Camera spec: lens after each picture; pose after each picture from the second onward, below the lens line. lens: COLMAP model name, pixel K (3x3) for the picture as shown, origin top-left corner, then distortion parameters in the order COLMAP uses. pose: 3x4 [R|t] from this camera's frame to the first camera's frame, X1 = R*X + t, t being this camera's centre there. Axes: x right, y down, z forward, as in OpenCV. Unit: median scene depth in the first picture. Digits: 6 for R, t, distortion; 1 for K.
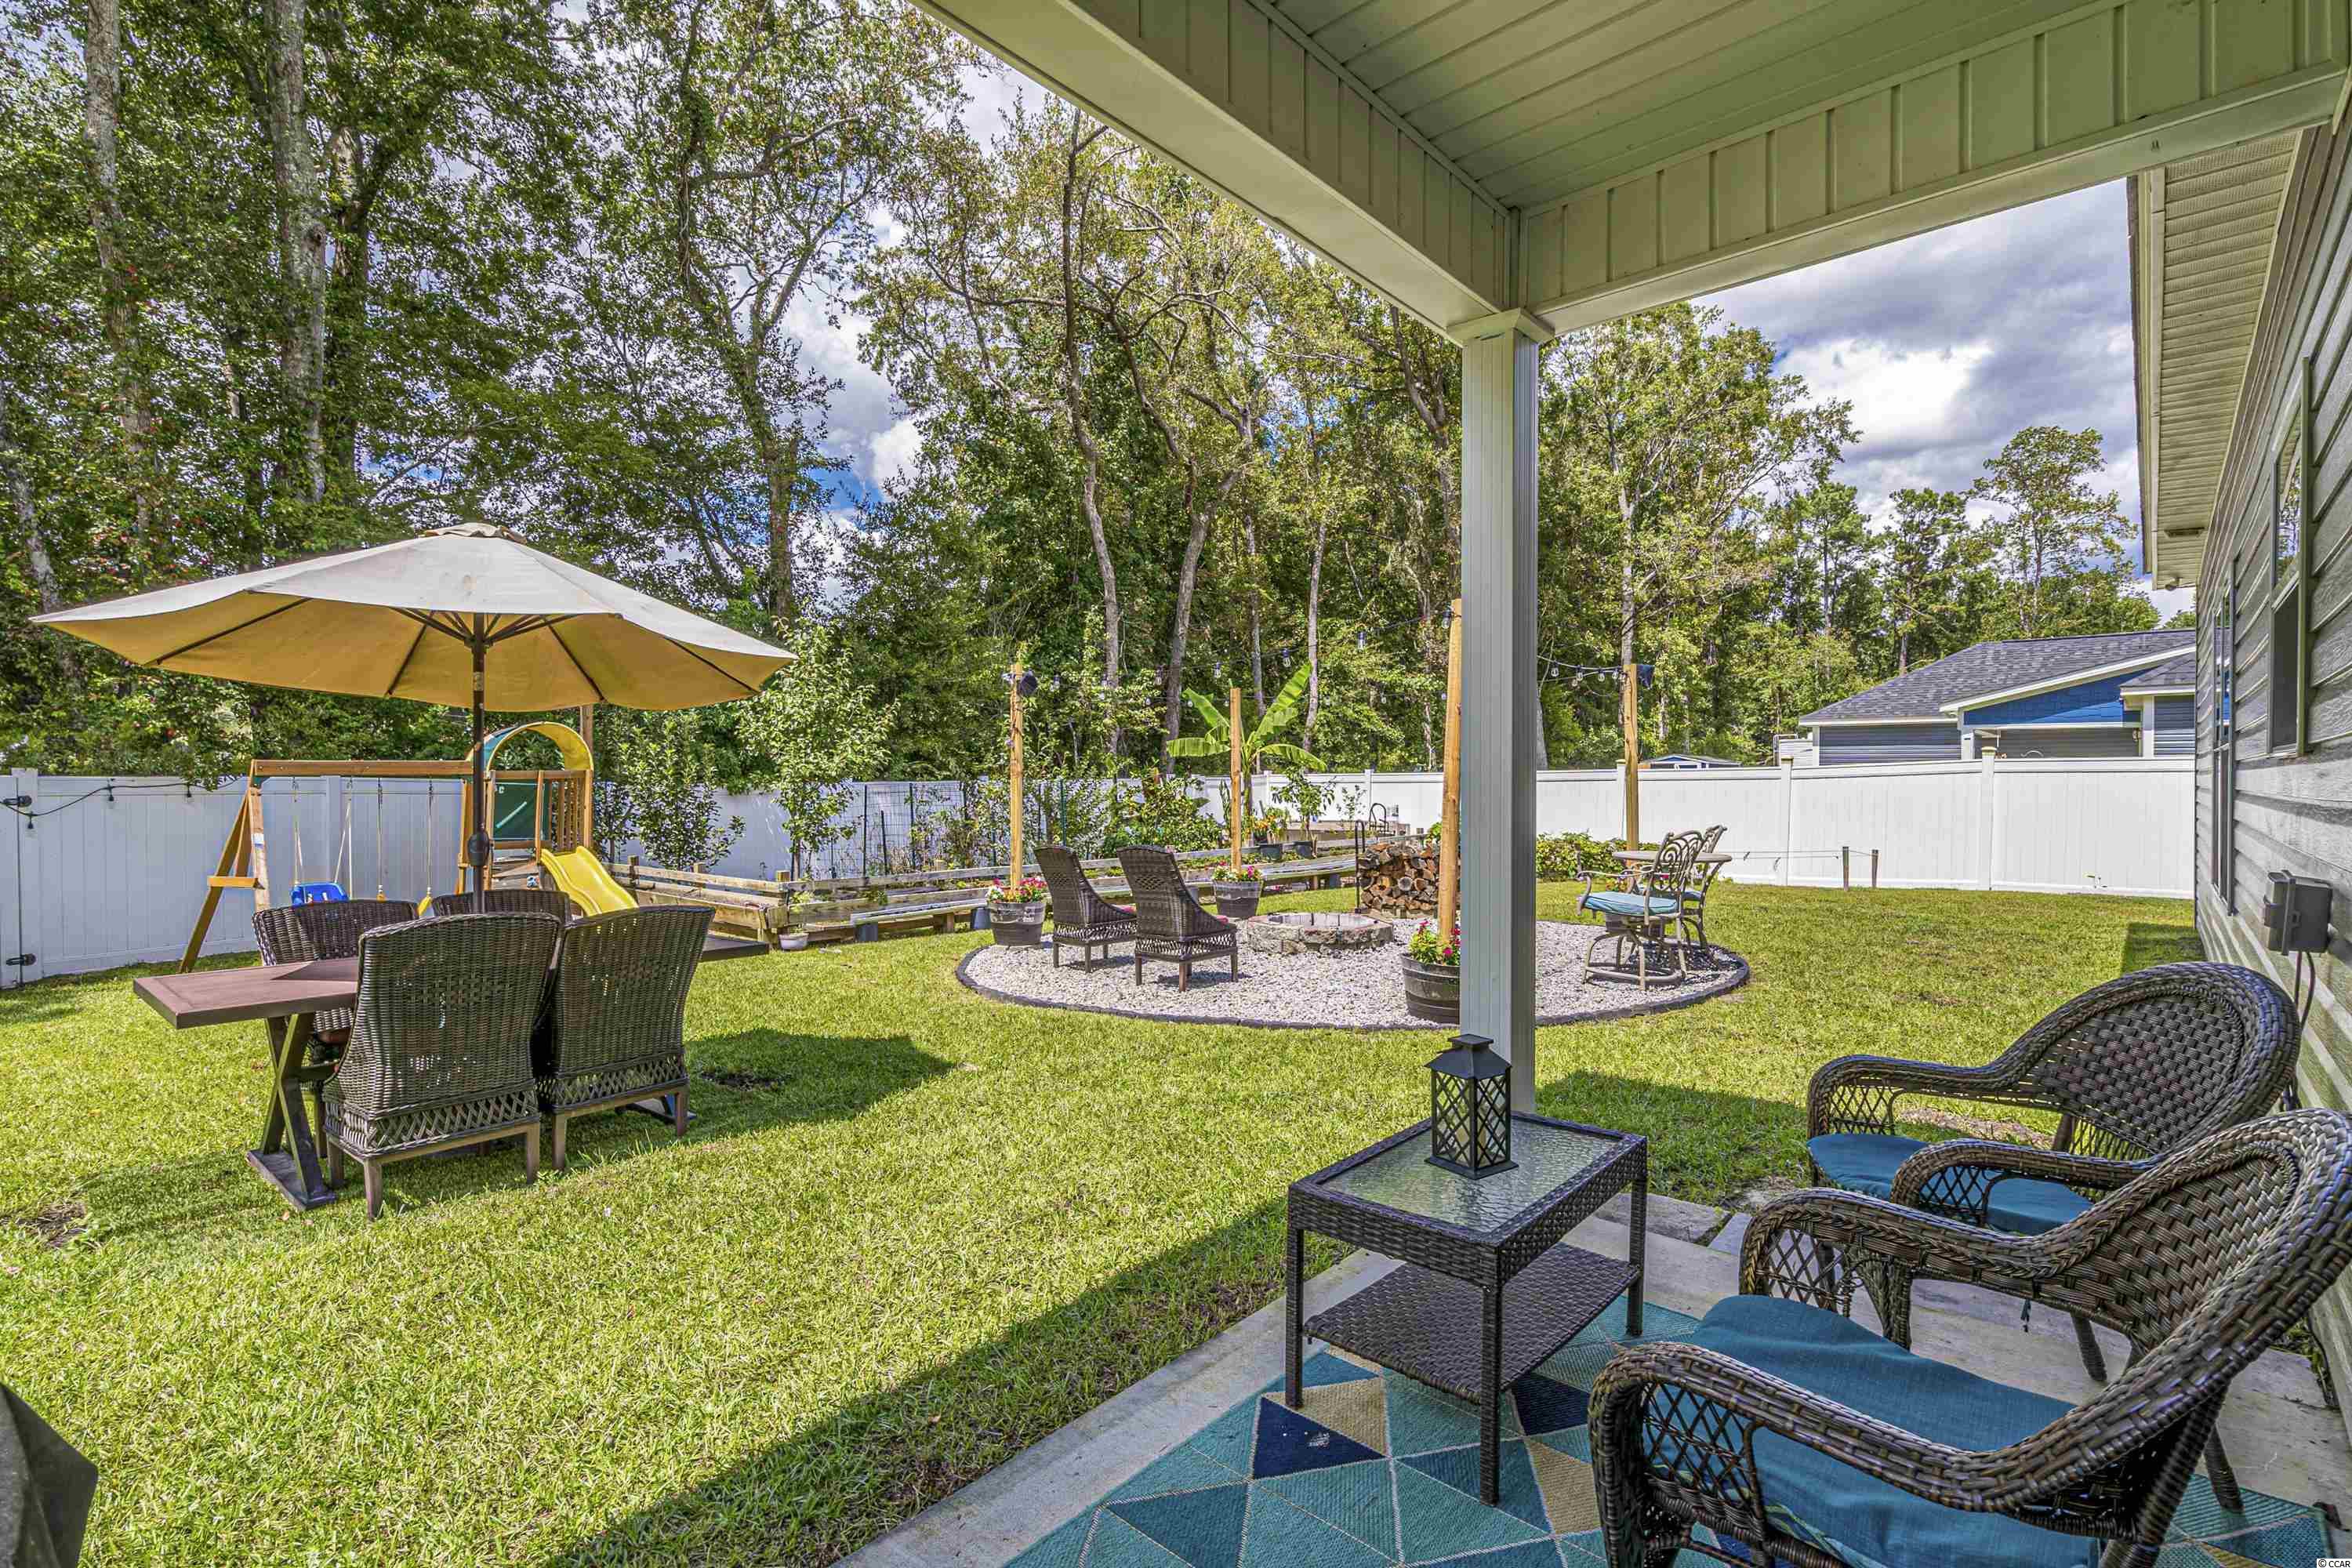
lens RADIAL K [[1081.3, 0, 1171.8], [0, 1081.3, 784.5], [0, 0, 1]] dist [-0.000307, 0.000247]
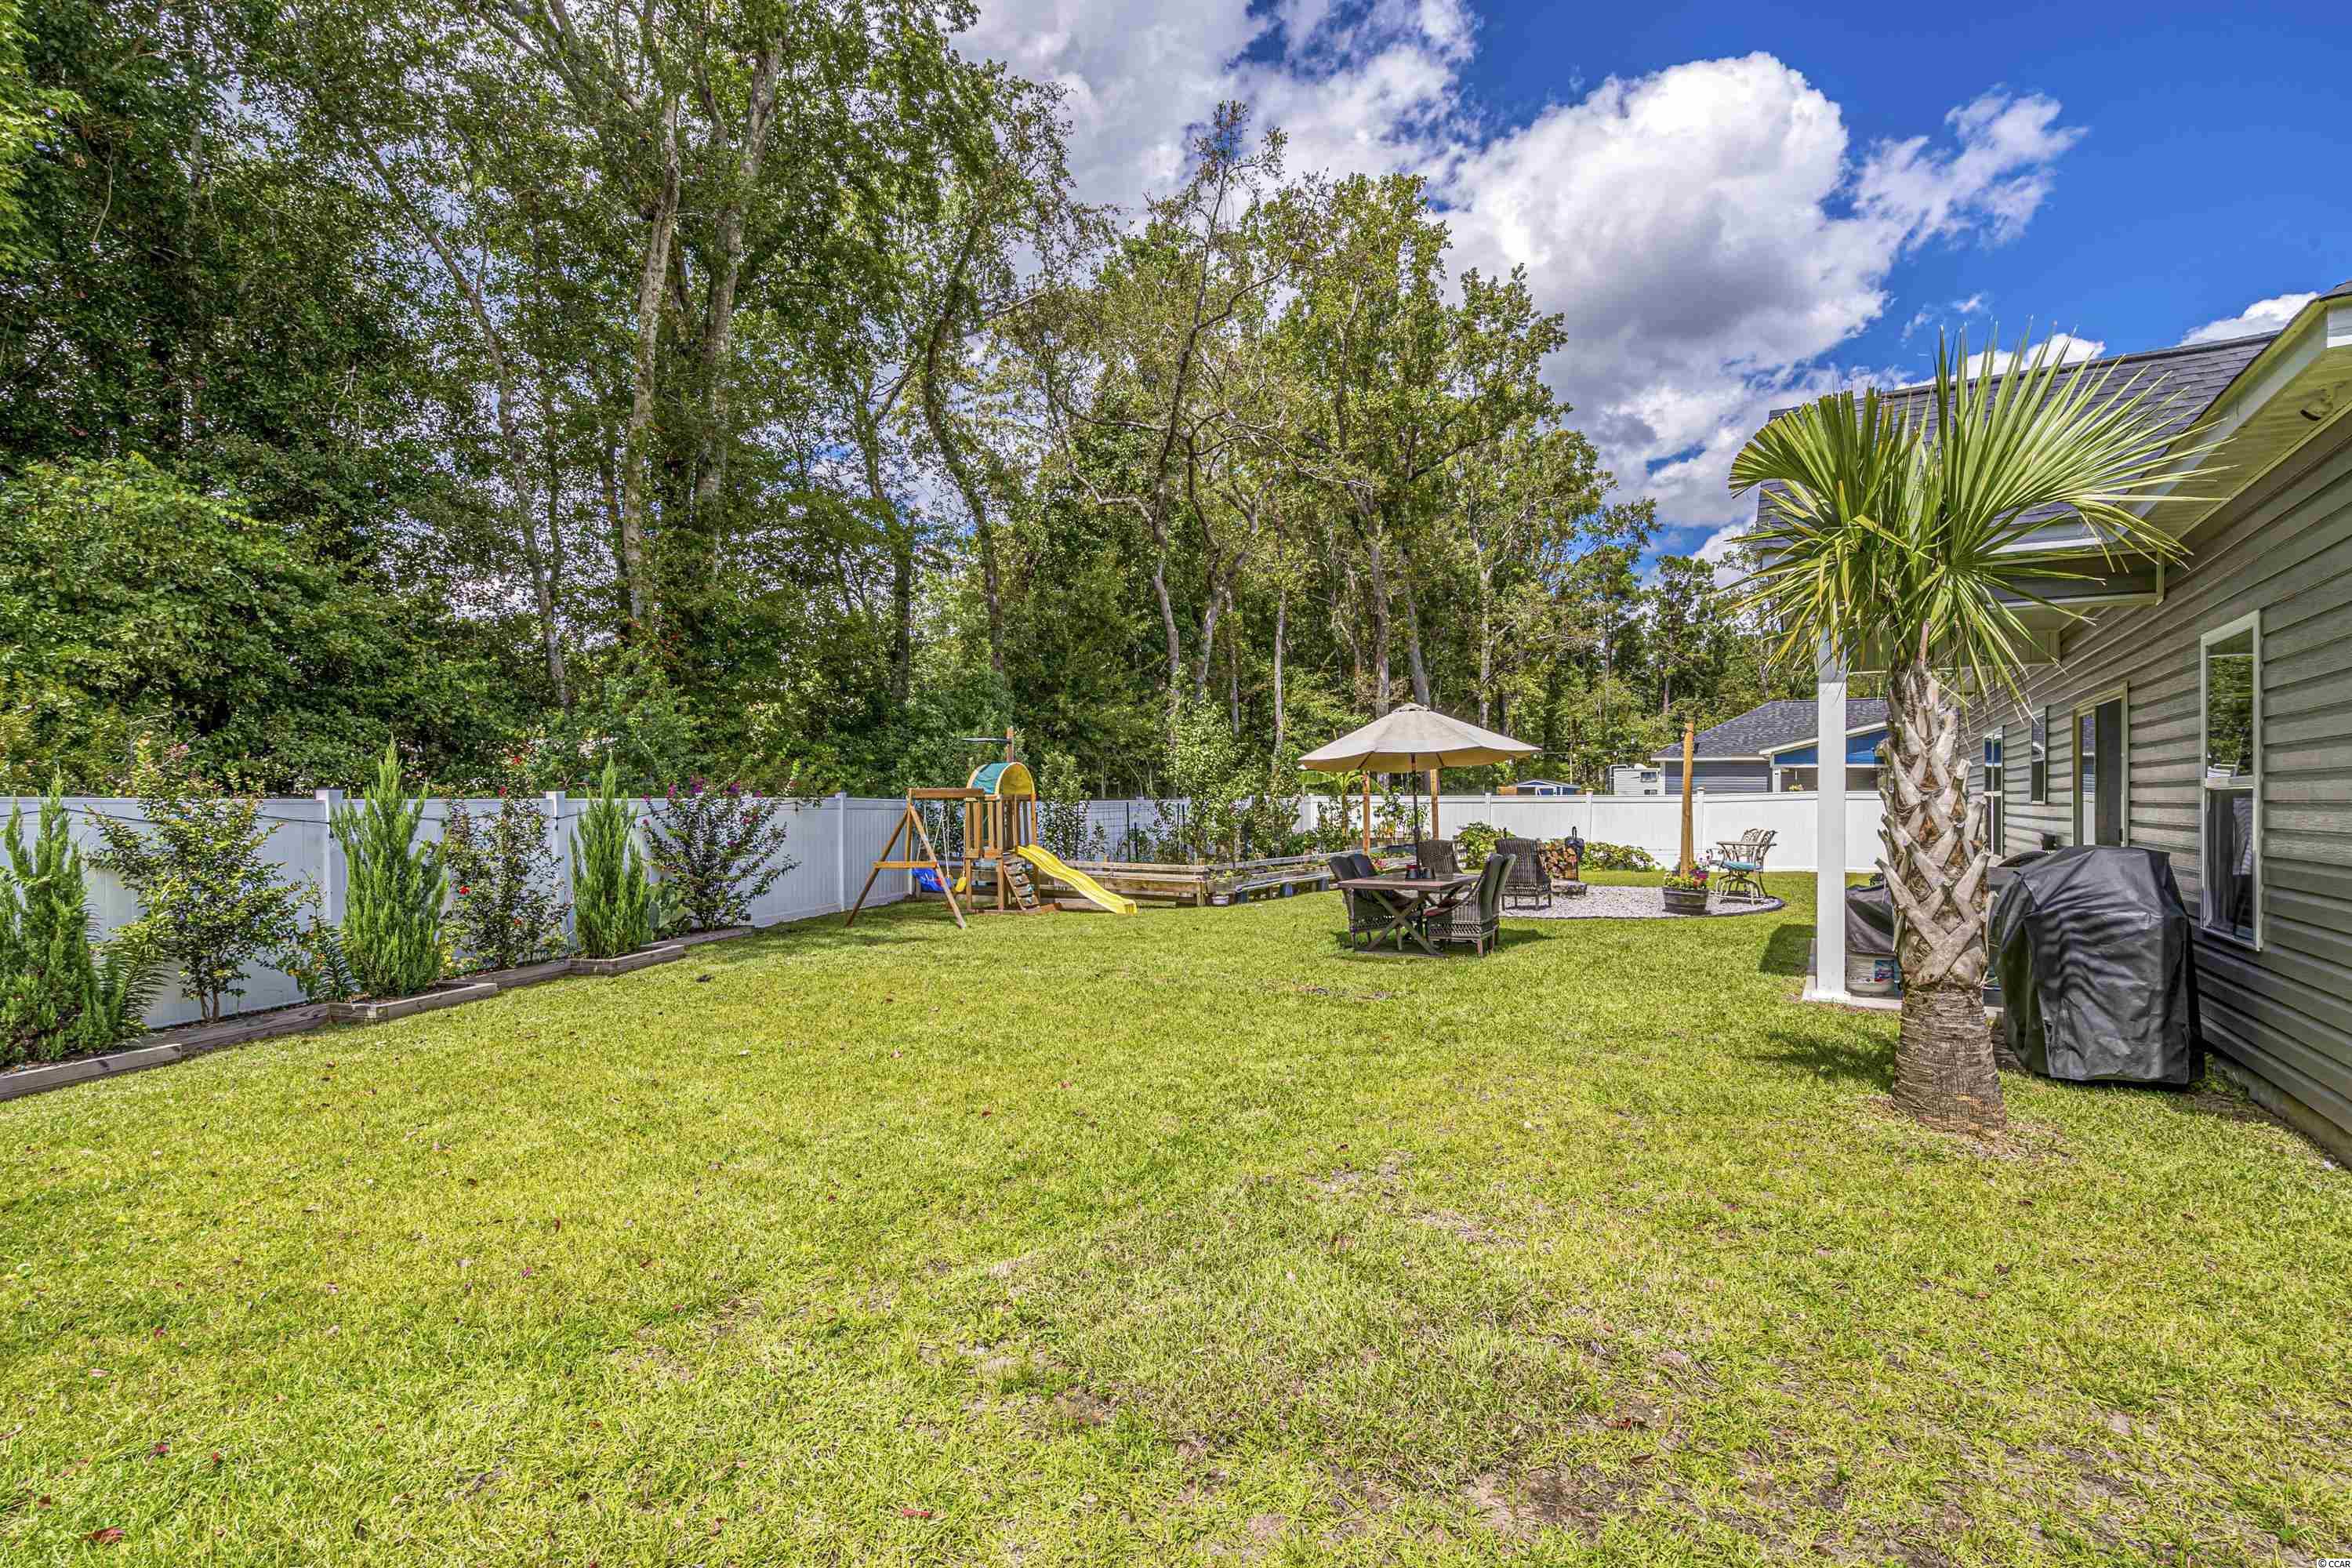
lens RADIAL K [[1081.3, 0, 1171.8], [0, 1081.3, 784.5], [0, 0, 1]] dist [-0.000307, 0.000247]
pose [[0.982526, 0.006829, 0.186000, -0.384115], [-0.004071, 0.999876, -0.015209, -0.003242], [-0.186081, 0.014186, 0.982432, -0.312785]]
